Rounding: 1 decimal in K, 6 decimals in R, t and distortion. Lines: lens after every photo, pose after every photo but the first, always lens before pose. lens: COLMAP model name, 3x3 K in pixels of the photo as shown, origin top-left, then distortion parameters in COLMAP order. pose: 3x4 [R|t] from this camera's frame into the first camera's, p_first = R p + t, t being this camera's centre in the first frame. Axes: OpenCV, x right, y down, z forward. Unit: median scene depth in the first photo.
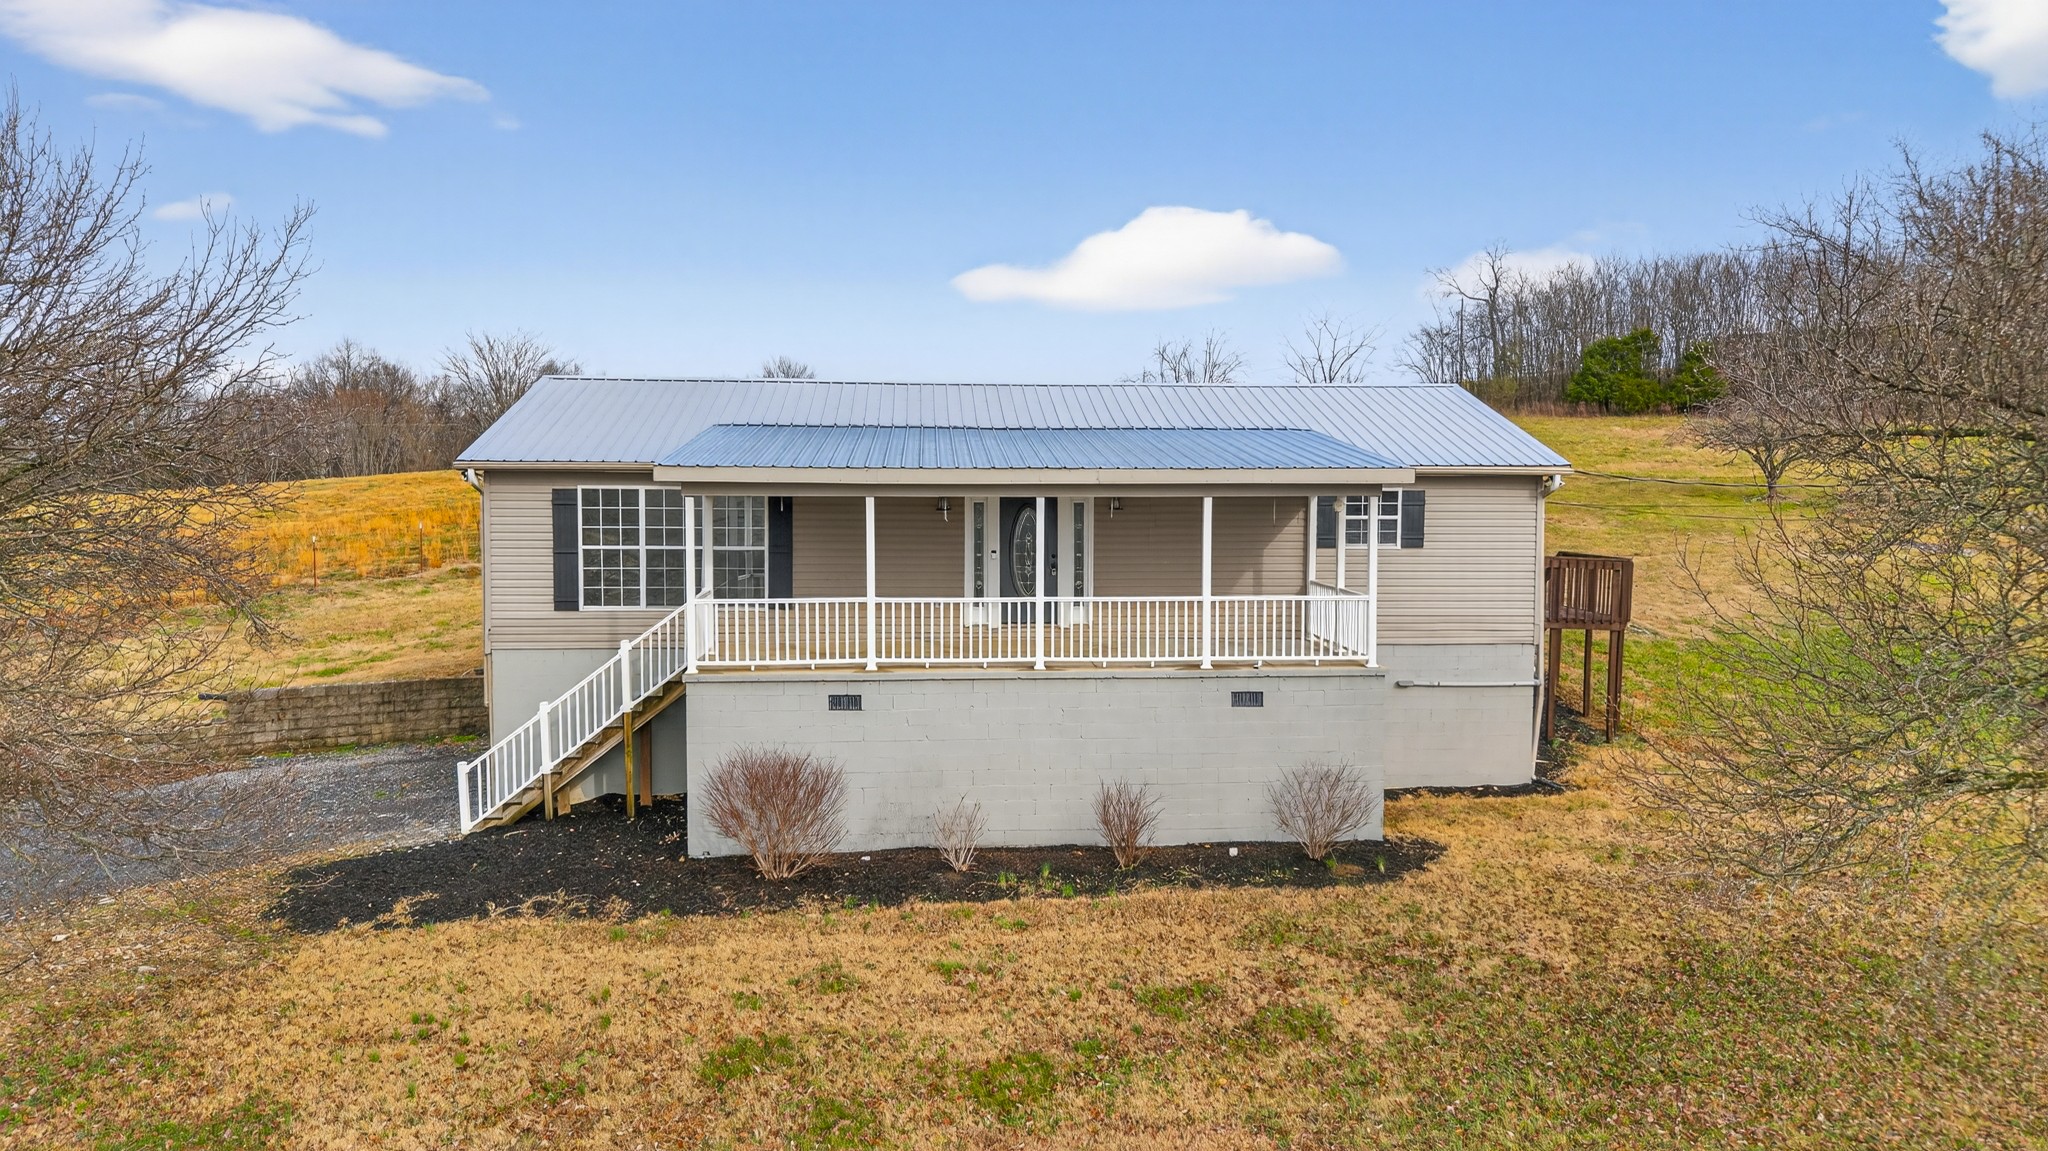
lens RADIAL K [[1365.9, 0, 1024.0], [0, 1365.9, 575.5], [0, 0, 1]] dist [0.038736, -0.062685]
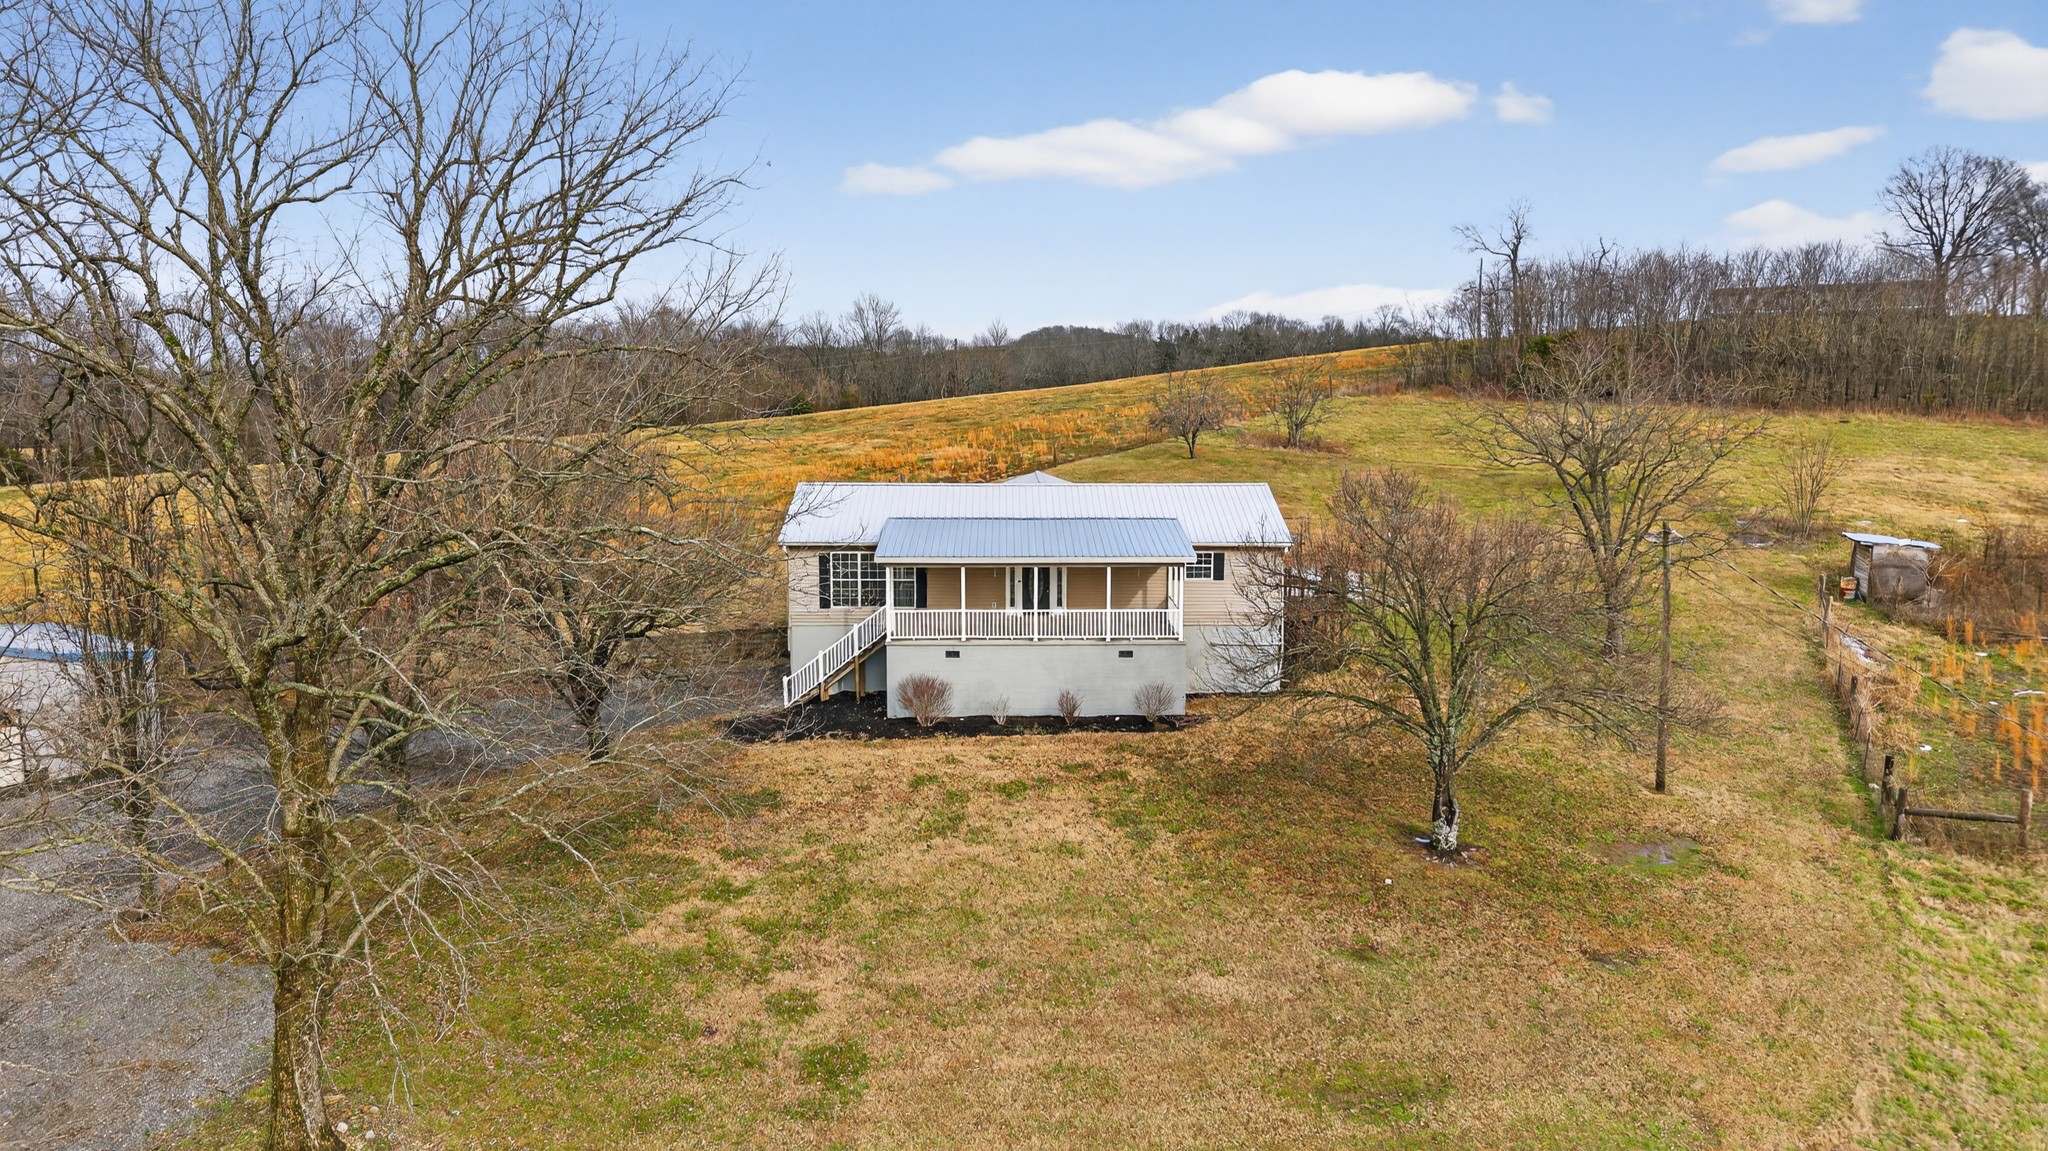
lens RADIAL K [[1365.9, 0, 1024.0], [0, 1365.9, 575.5], [0, 0, 1]] dist [0.038736, -0.062685]
pose [[0.998260, 0.007239, -0.058526, 0.131472], [-0.003036, 0.997429, 0.071594, -0.215834], [0.058894, -0.071291, 0.995715, -1.356703]]
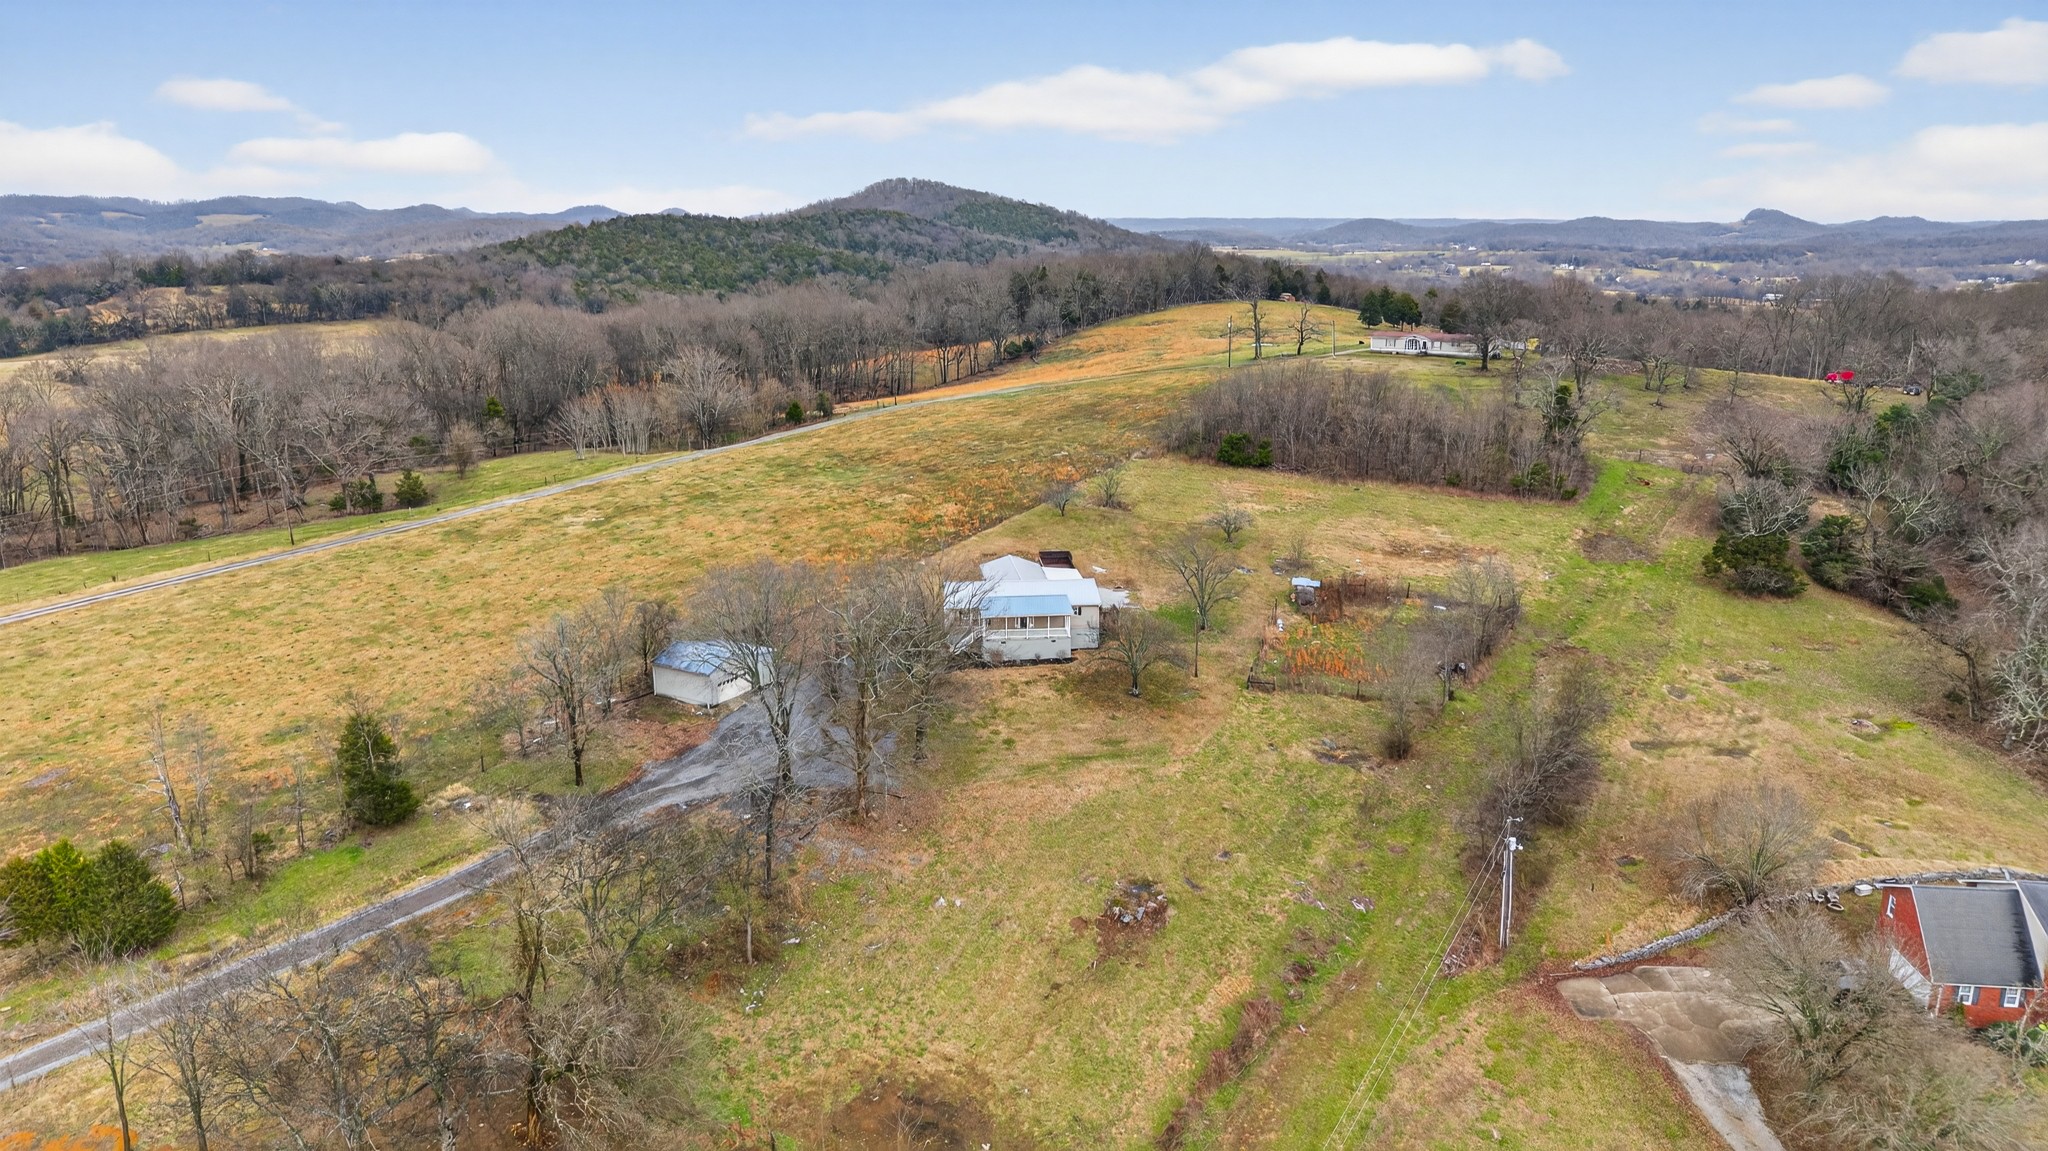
lens RADIAL K [[1365.9, 0, 1024.0], [0, 1365.9, 575.5], [0, 0, 1]] dist [0.038736, -0.062685]
pose [[0.998273, -0.009722, 0.057929, -0.487588], [-0.001538, 0.981545, 0.191227, -1.889176], [-0.058719, -0.190986, 0.979835, -7.028474]]
